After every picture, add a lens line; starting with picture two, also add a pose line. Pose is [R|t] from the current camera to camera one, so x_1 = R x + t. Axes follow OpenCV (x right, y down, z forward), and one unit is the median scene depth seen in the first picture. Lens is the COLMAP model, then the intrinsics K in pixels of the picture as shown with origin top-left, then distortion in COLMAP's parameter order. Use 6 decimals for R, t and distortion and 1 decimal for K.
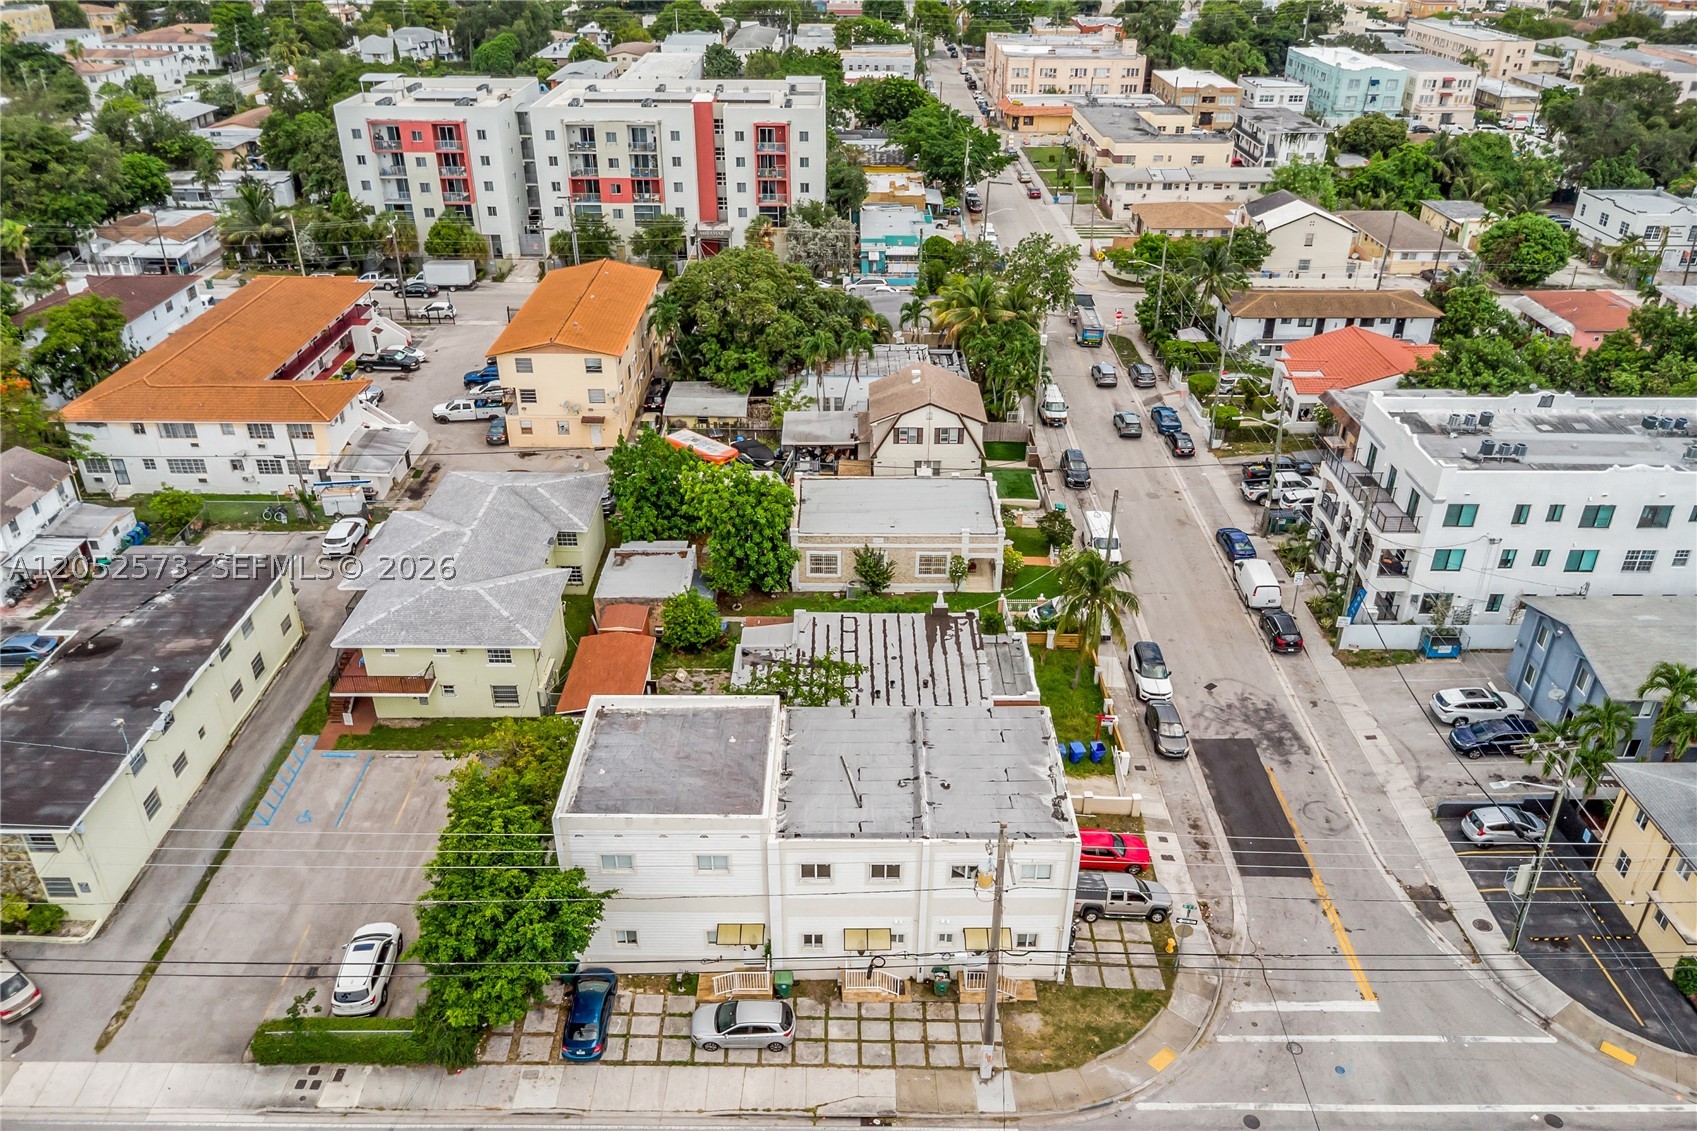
lens RADIAL K [[1236.4, 0, 847.2], [0, 1236.4, 569.7], [0, 0, 1]] dist [0.012268, -0.007395]
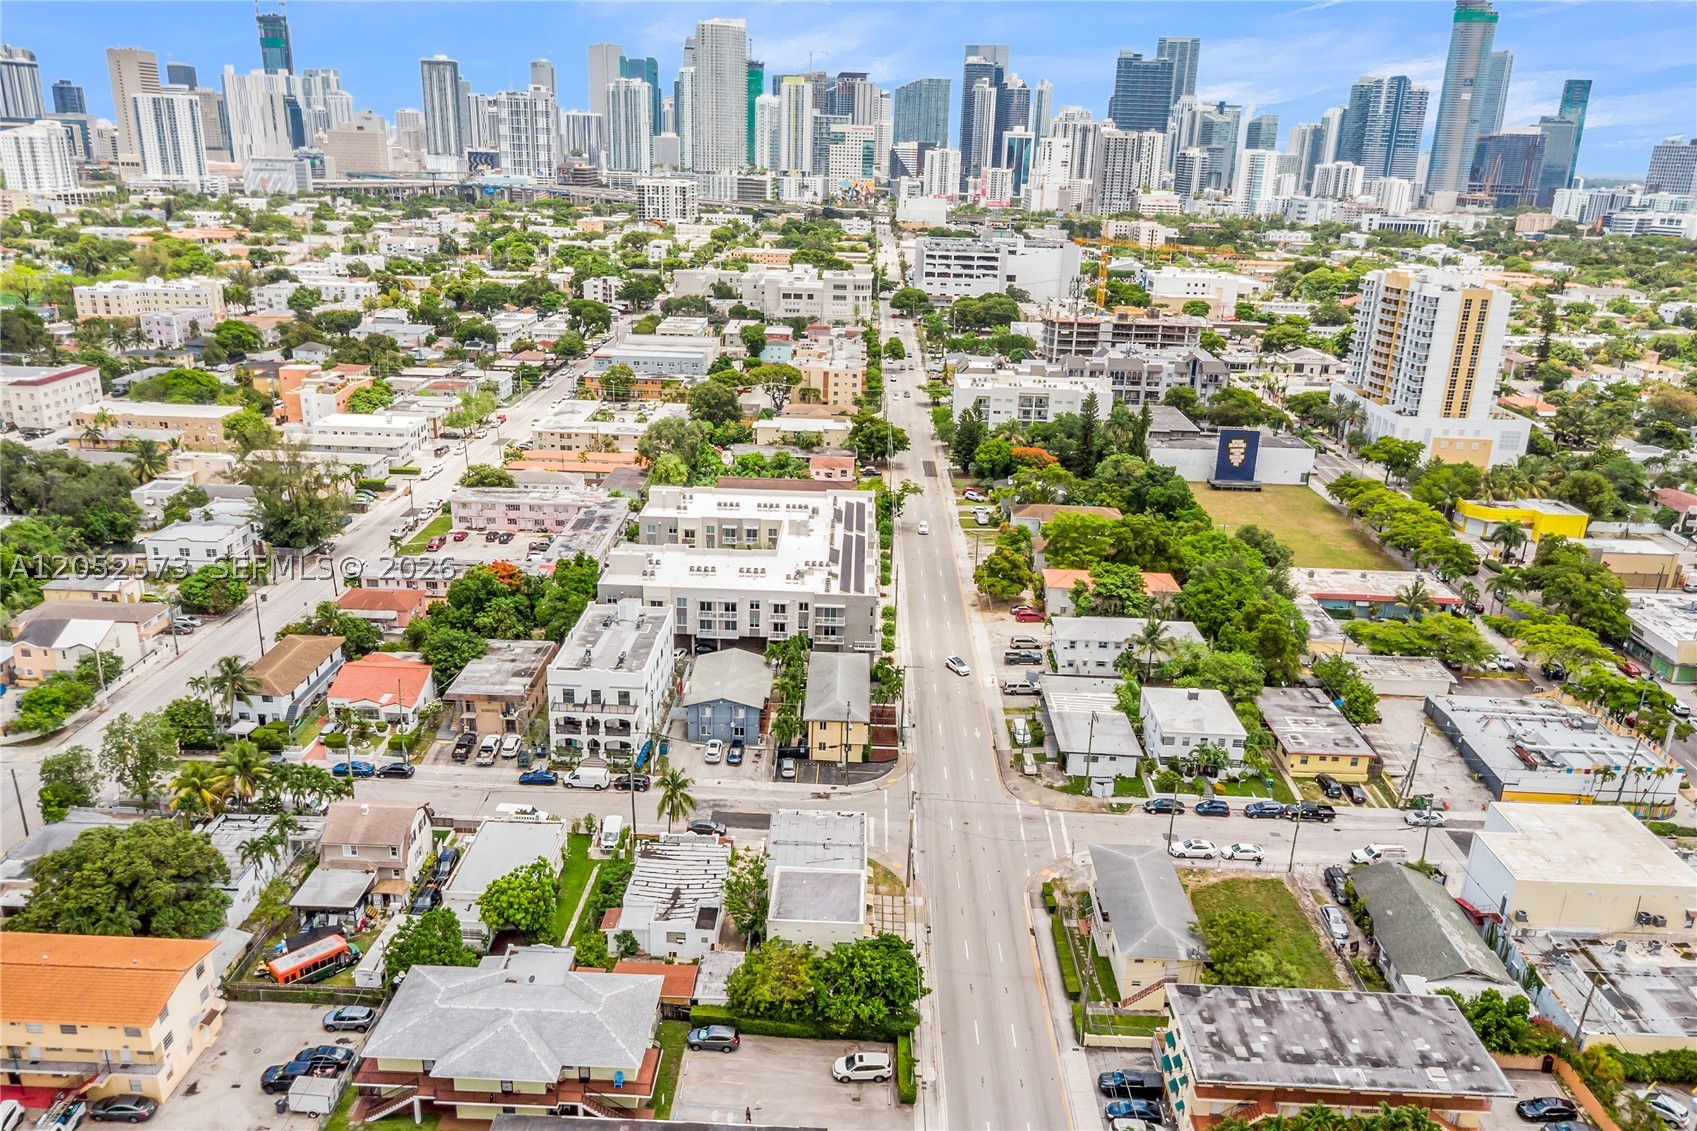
lens RADIAL K [[1236.4, 0, 847.2], [0, 1236.4, 569.7], [0, 0, 1]] dist [0.012268, -0.007395]
pose [[0.023219, -0.328412, 0.944249, -1.153385], [0.464730, 0.839797, 0.280656, -0.525071], [-0.885148, 0.432305, 0.172122, 0.200649]]
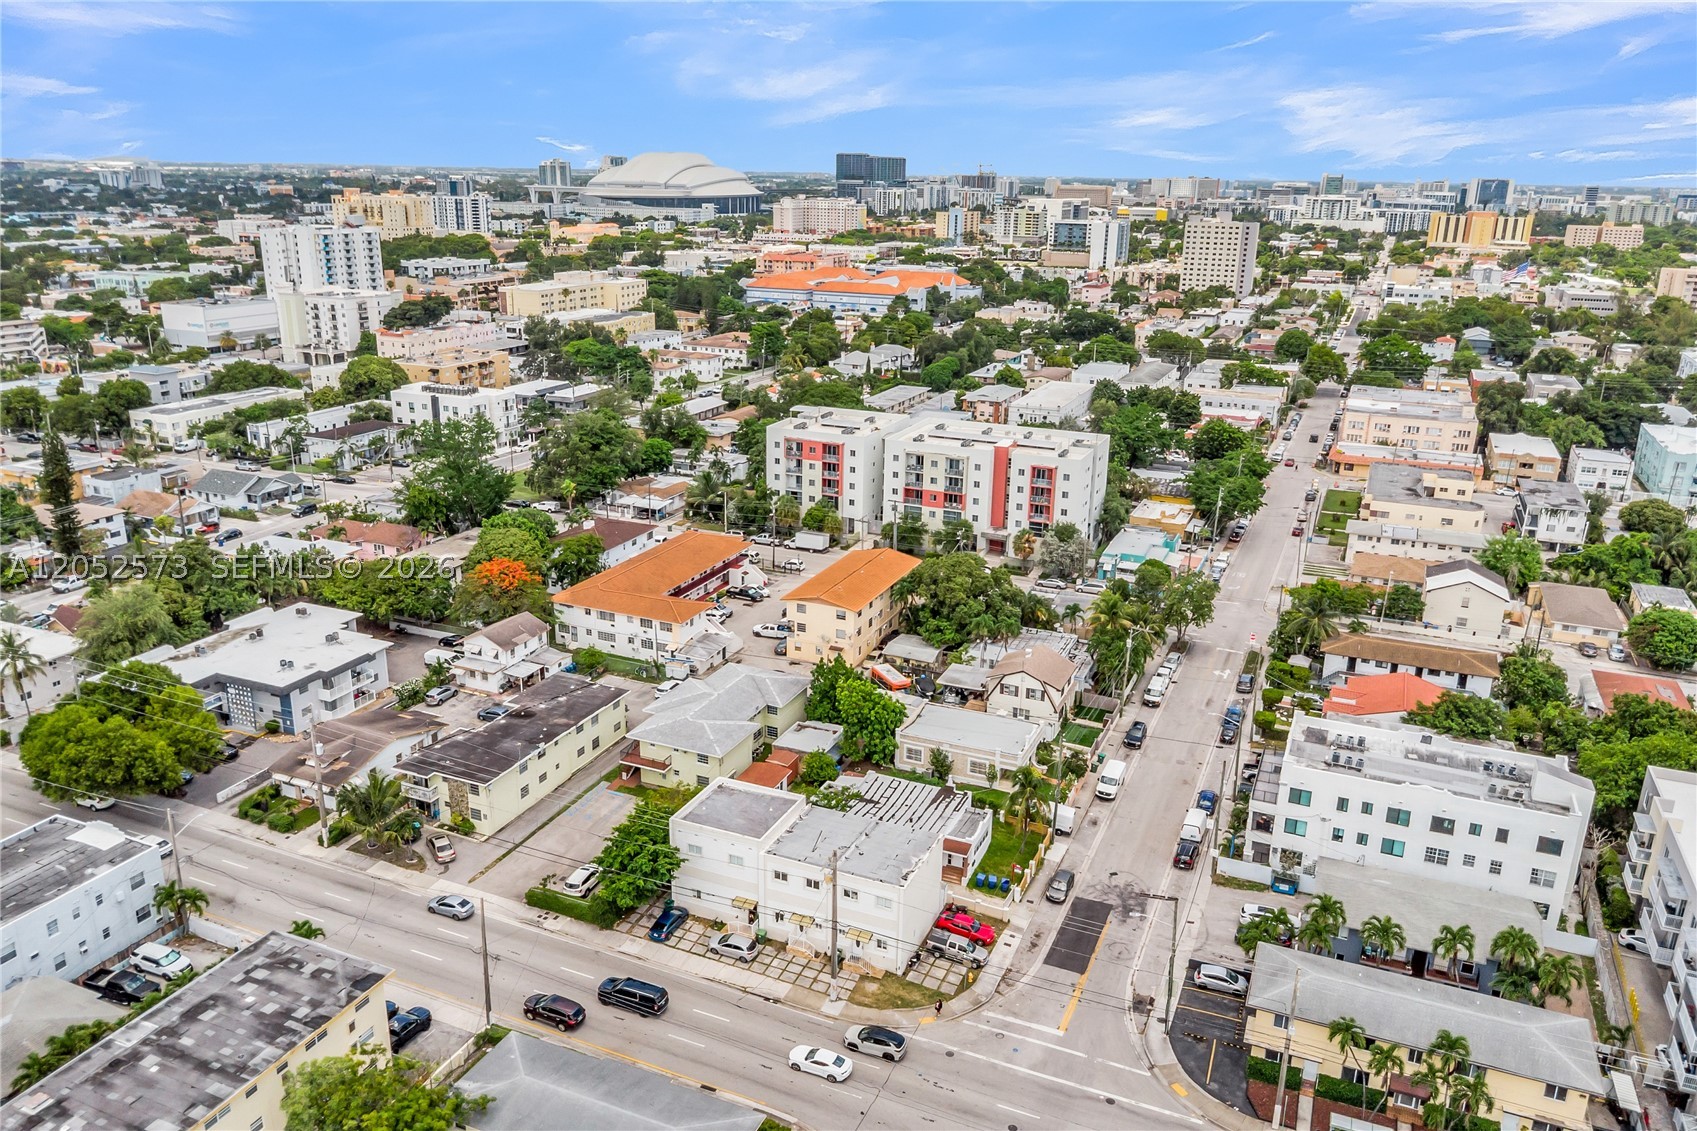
lens RADIAL K [[1241.8, 0, 847.0], [0, 1241.8, 562.7], [0, 0, 1]] dist [0.002906, 0.004626]
pose [[0.917884, 0.131800, -0.374323, 0.420679], [-0.206944, 0.963804, -0.168093, 0.040000], [0.338619, 0.231754, 0.911936, -0.504625]]
